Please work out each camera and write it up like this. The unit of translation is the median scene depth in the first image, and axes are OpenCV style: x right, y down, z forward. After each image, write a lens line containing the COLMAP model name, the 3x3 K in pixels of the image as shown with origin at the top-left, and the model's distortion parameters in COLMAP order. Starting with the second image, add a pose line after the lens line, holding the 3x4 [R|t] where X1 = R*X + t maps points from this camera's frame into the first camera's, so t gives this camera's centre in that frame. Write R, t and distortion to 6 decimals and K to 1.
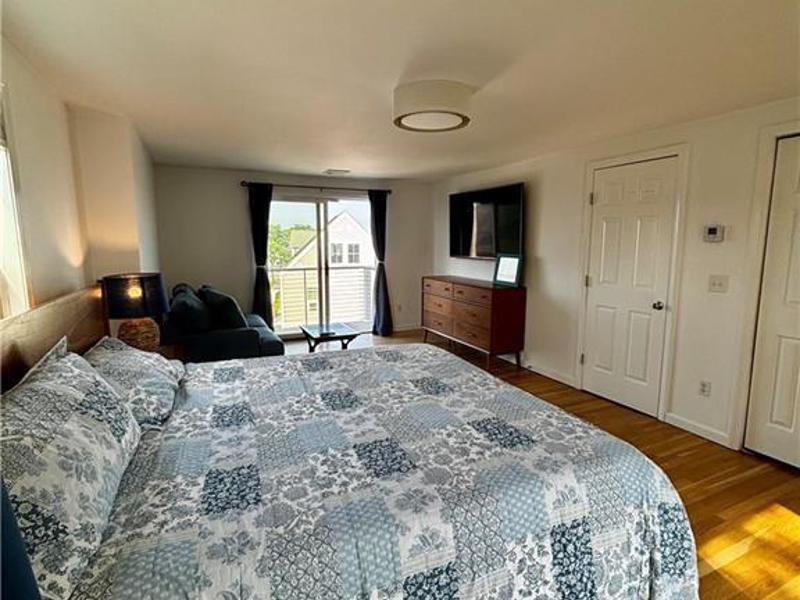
lens RADIAL K [[431.4, 0, 401.8], [0, 431.4, 302.0], [0, 0, 1]] dist [0.004729, -0.012373]
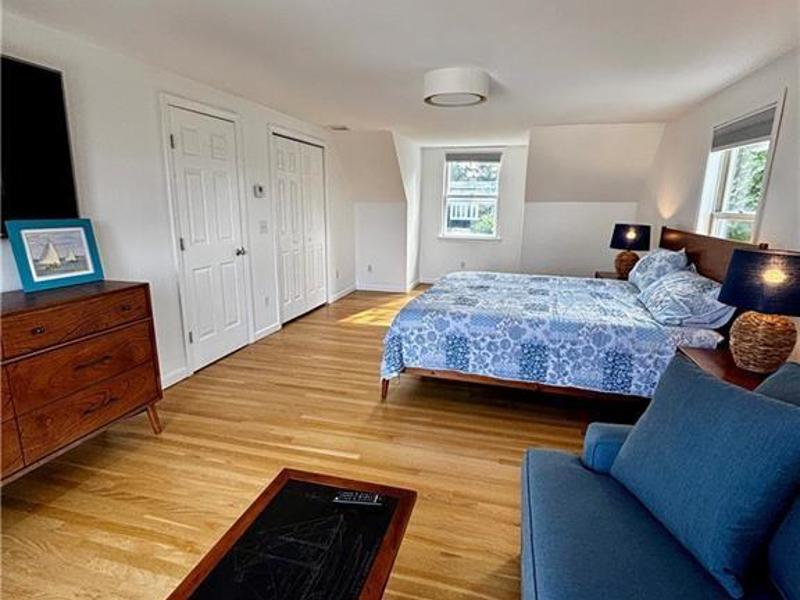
lens RADIAL K [[431.4, 0, 400.3], [0, 431.4, 300.2], [0, 0, 1]] dist [0.004729, -0.012373]
pose [[-0.765632, -0.146247, 0.626434, -0.464388], [0.080329, 0.944456, 0.318671, -0.193712], [-0.638244, 0.294305, -0.711358, 1.486912]]
